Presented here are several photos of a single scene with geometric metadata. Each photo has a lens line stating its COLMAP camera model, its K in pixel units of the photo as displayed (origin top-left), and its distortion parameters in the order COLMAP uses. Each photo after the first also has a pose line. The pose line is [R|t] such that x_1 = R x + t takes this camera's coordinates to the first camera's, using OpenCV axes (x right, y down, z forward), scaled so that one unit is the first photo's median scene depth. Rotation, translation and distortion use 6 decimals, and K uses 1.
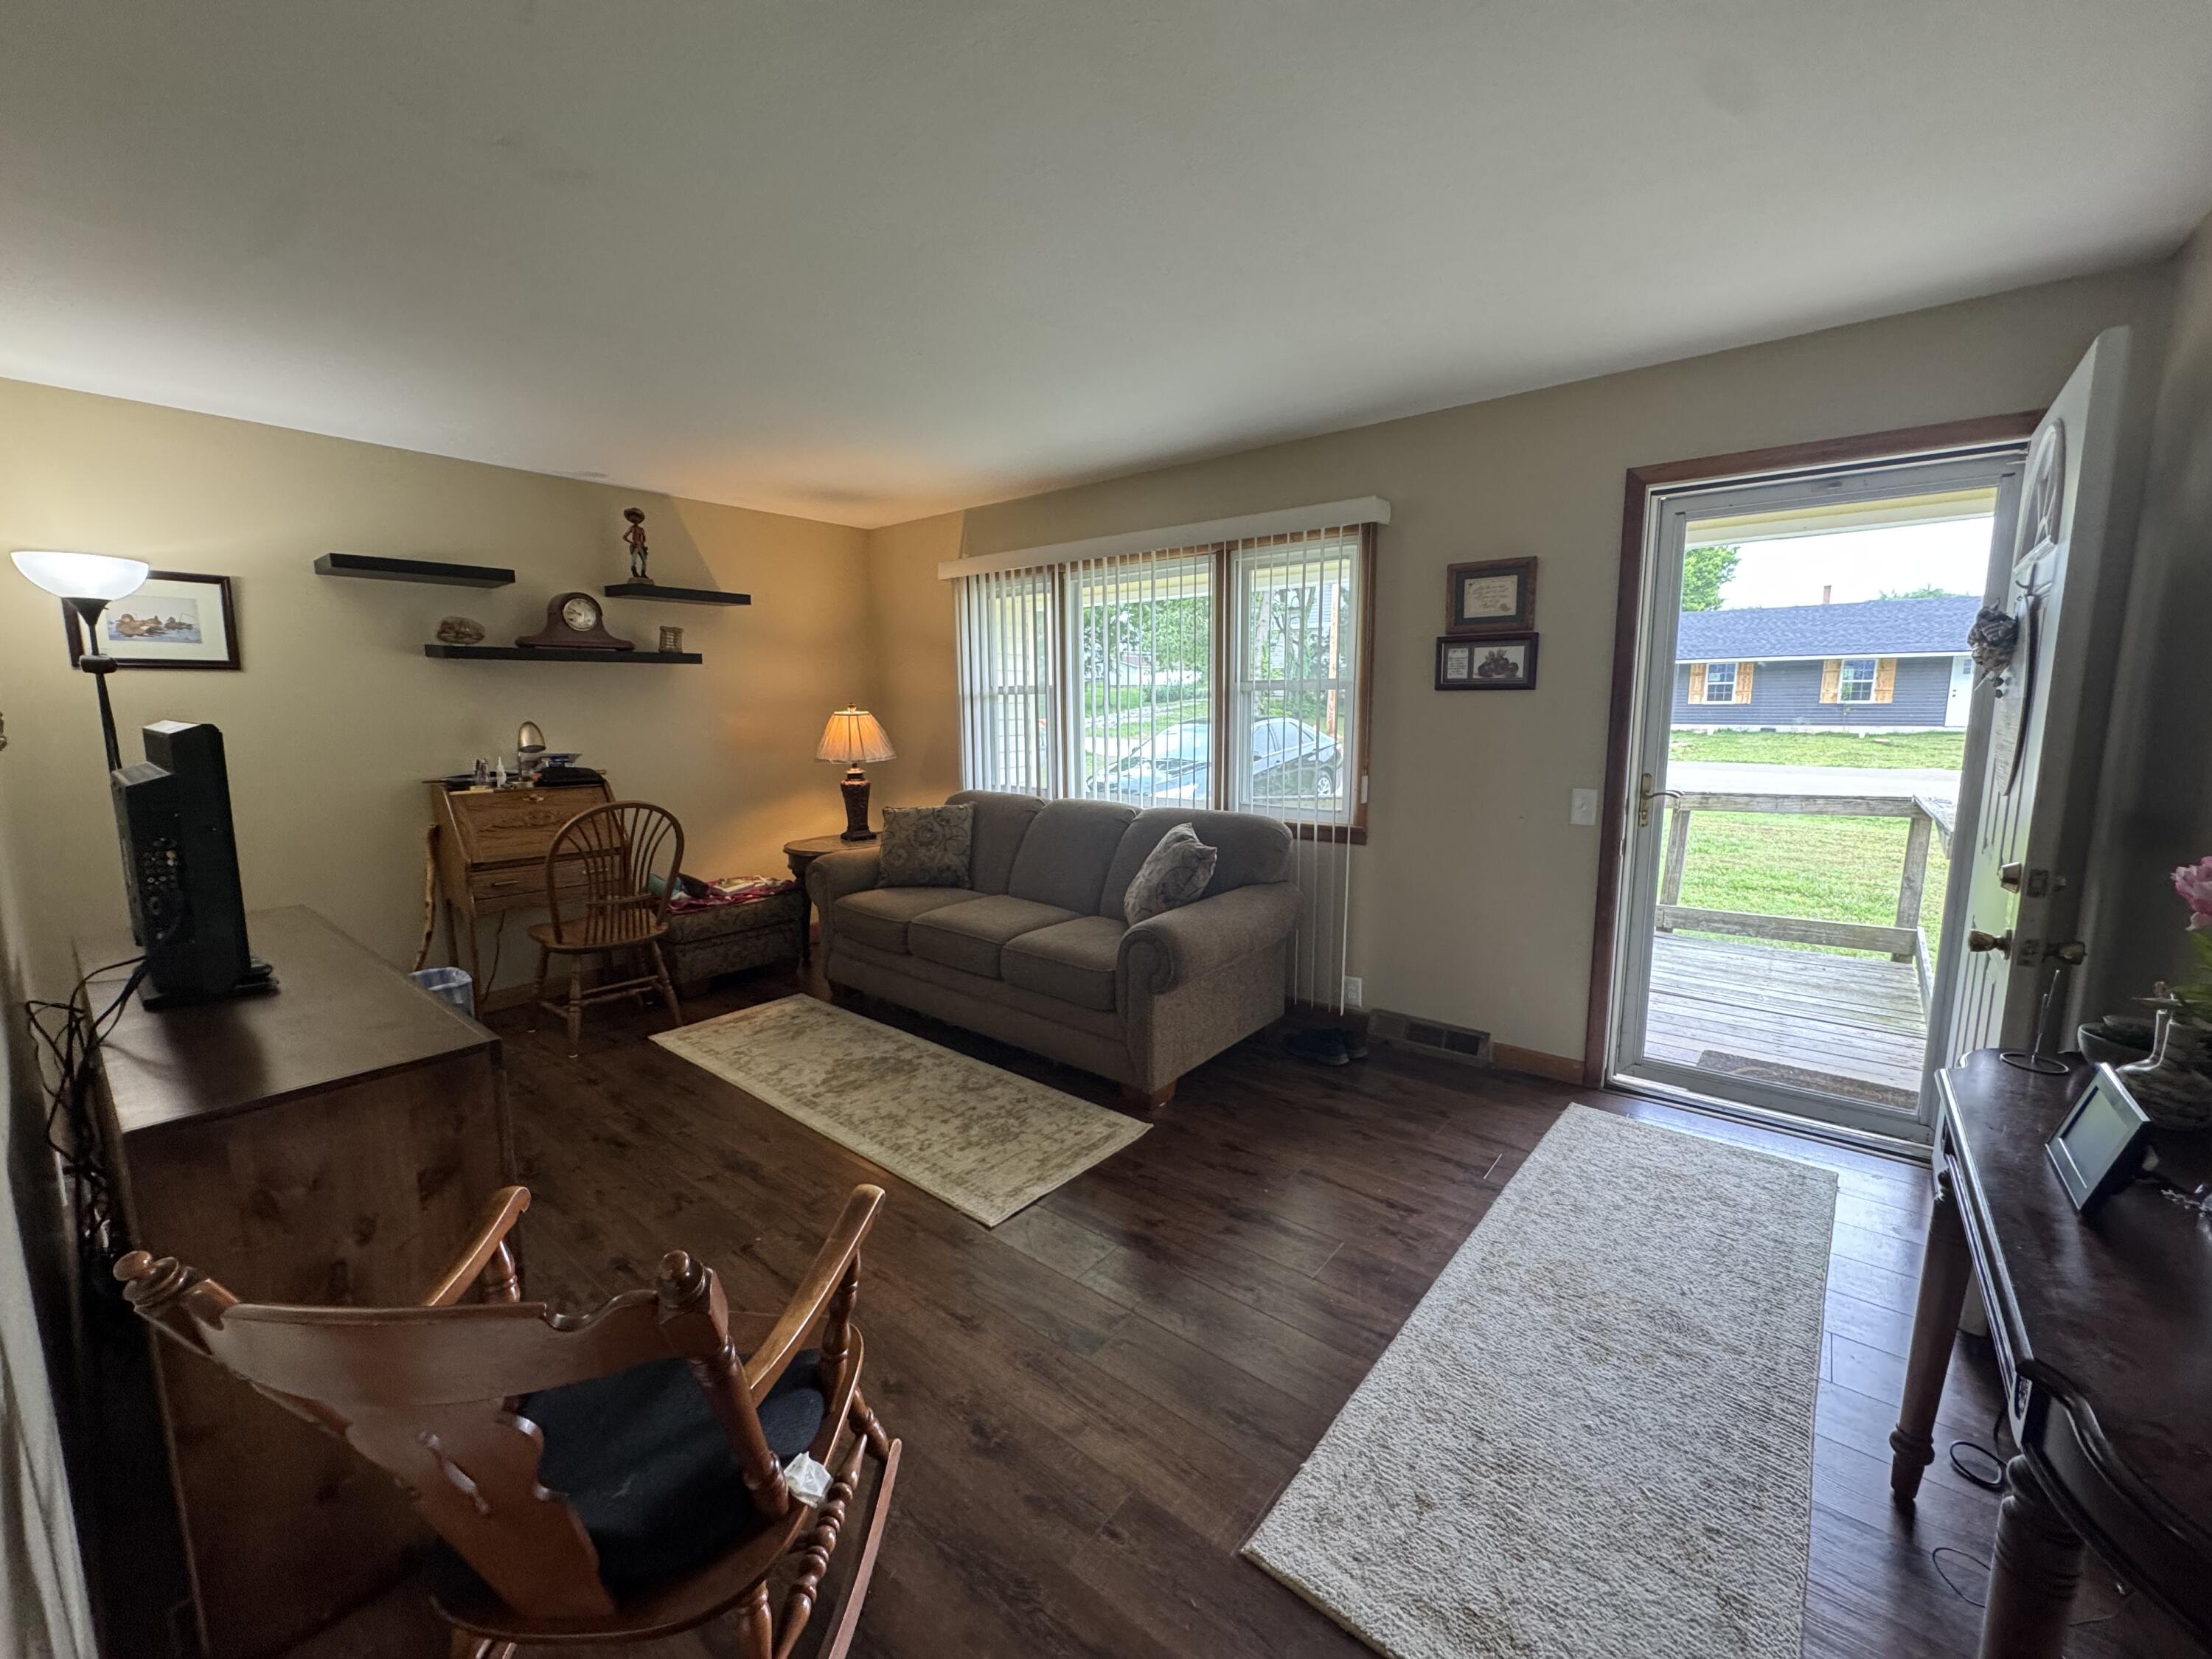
lens RADIAL K [[880.4, 0, 1109.0], [0, 880.4, 825.8], [0, 0, 1]] dist [-0.002449, -0.000317]
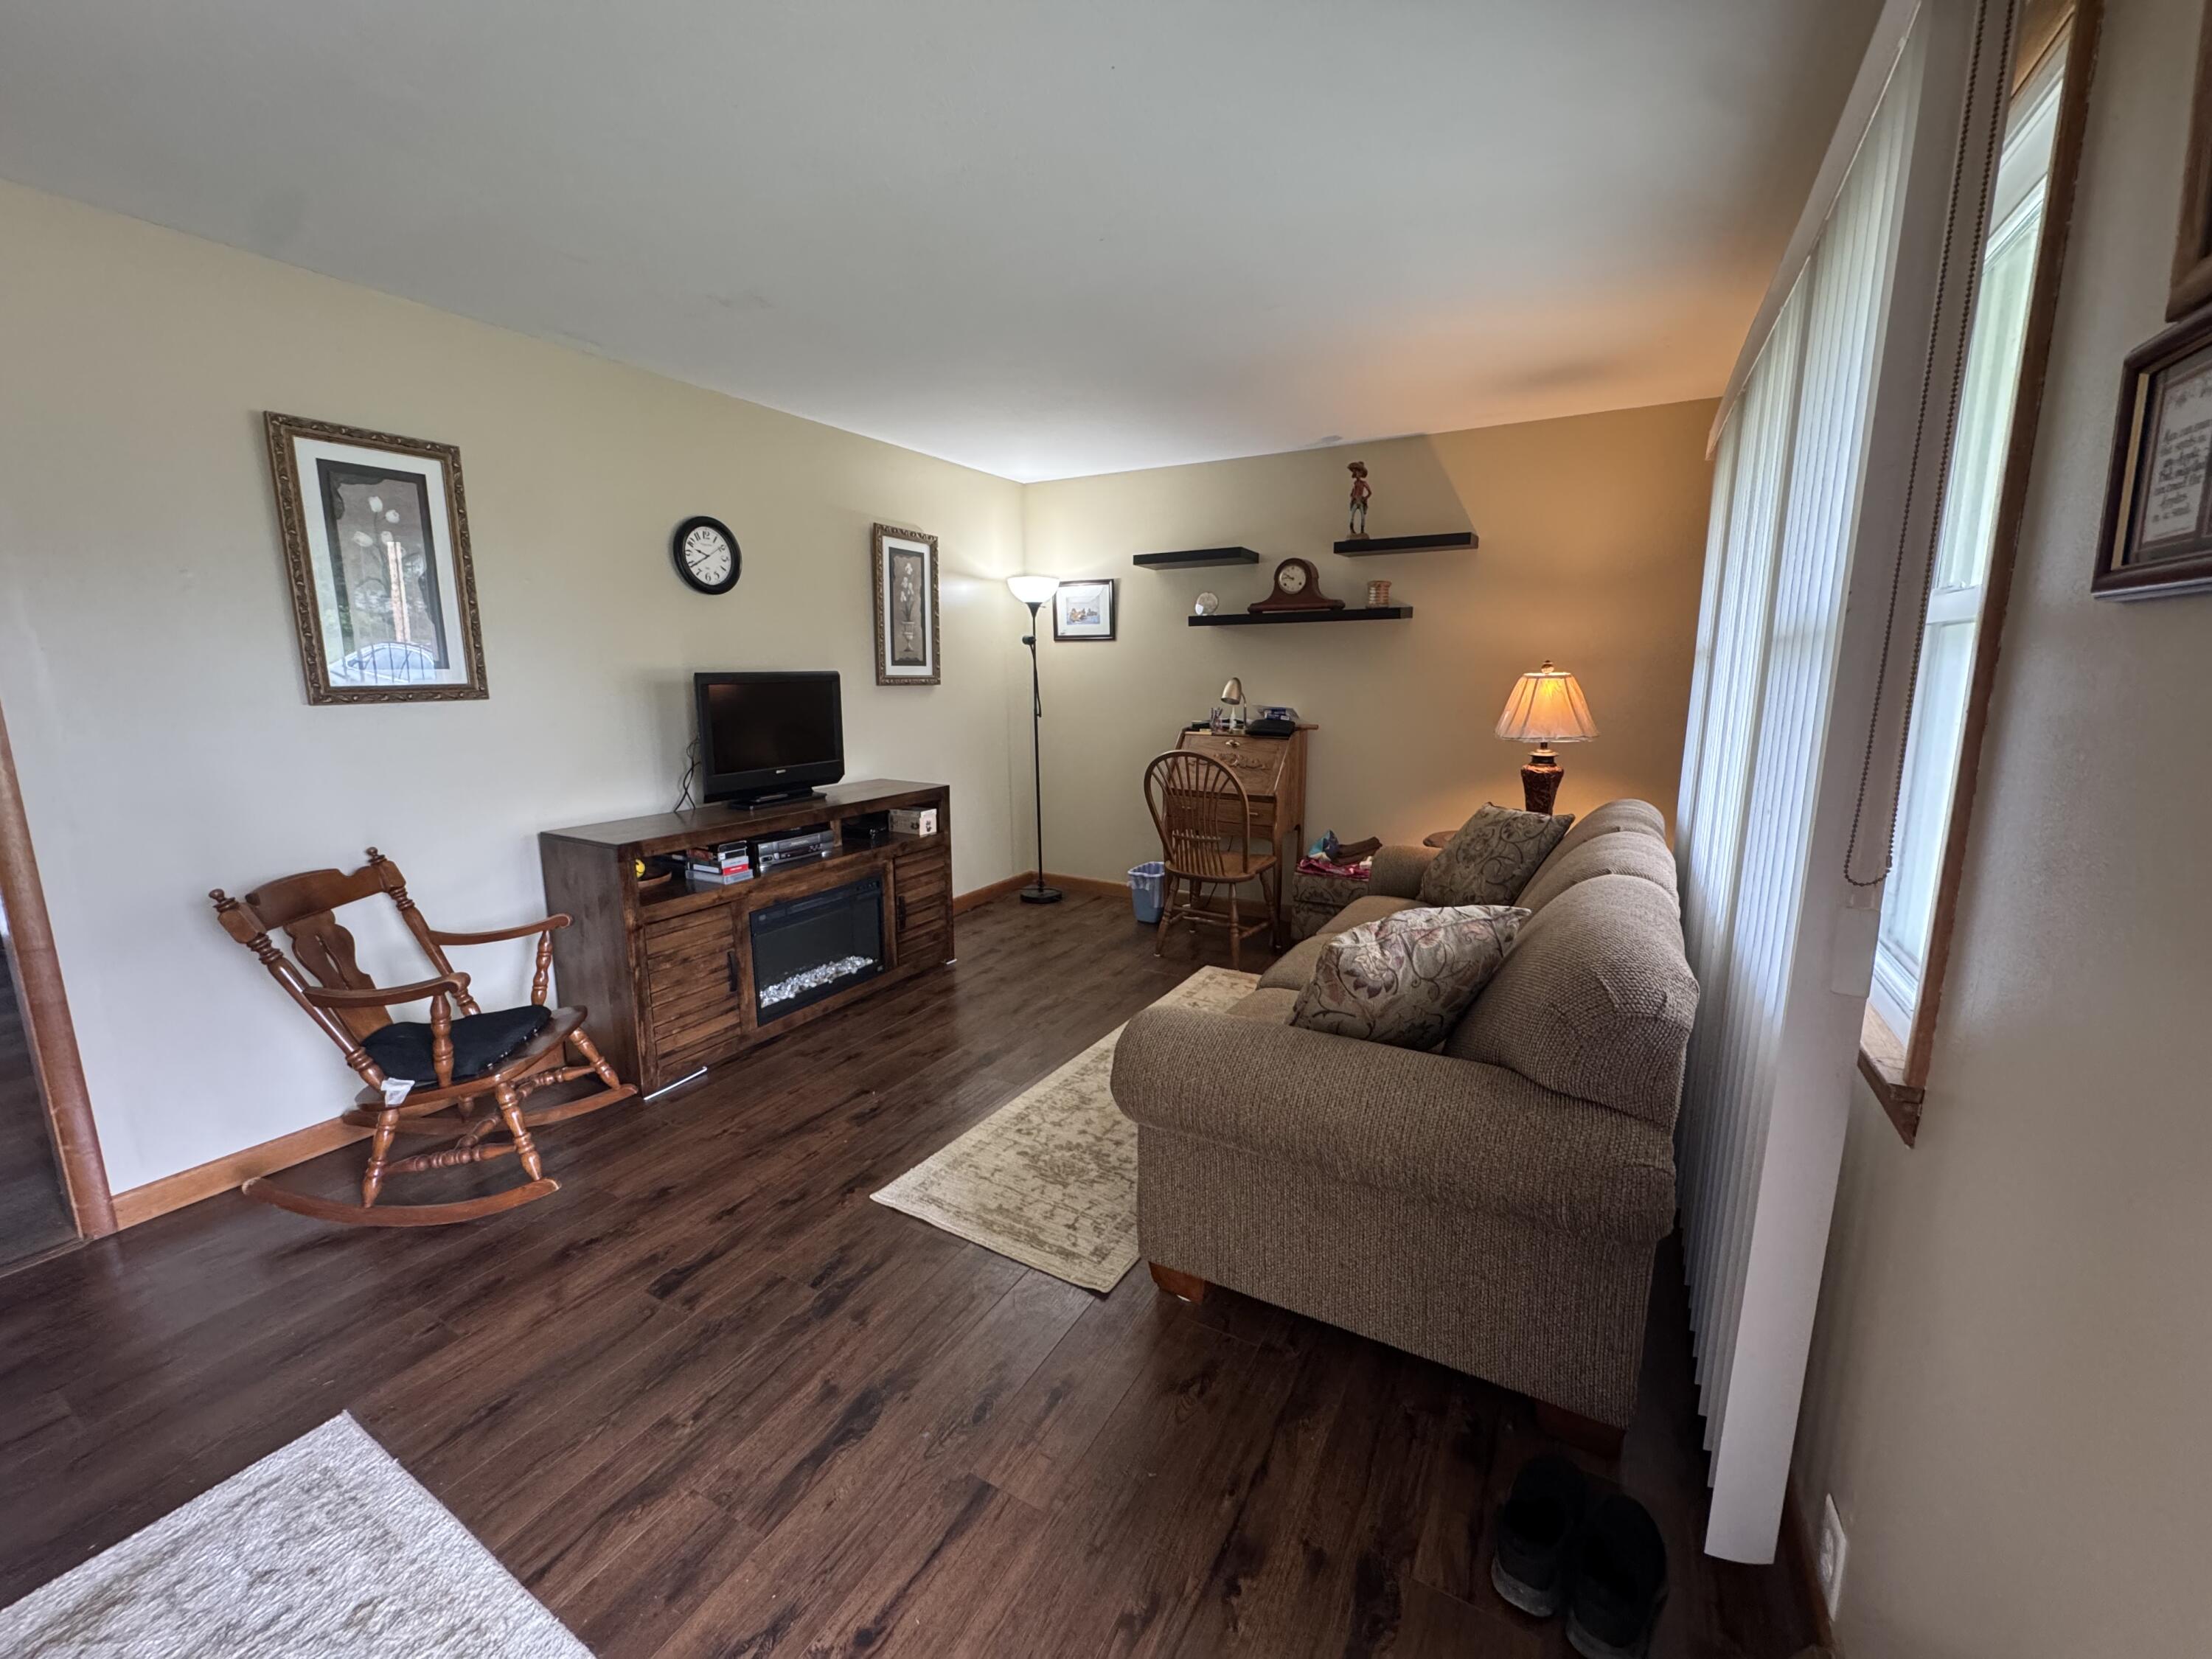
lens RADIAL K [[880.4, 0, 1107.1], [0, 880.4, 830.6], [0, 0, 1]] dist [-0.002449, -0.000317]
pose [[0.164278, 0.185149, -0.968882, 0.552117], [-0.134199, 0.977289, 0.164002, -0.101162], [0.977243, 0.103081, 0.185394, 0.724053]]
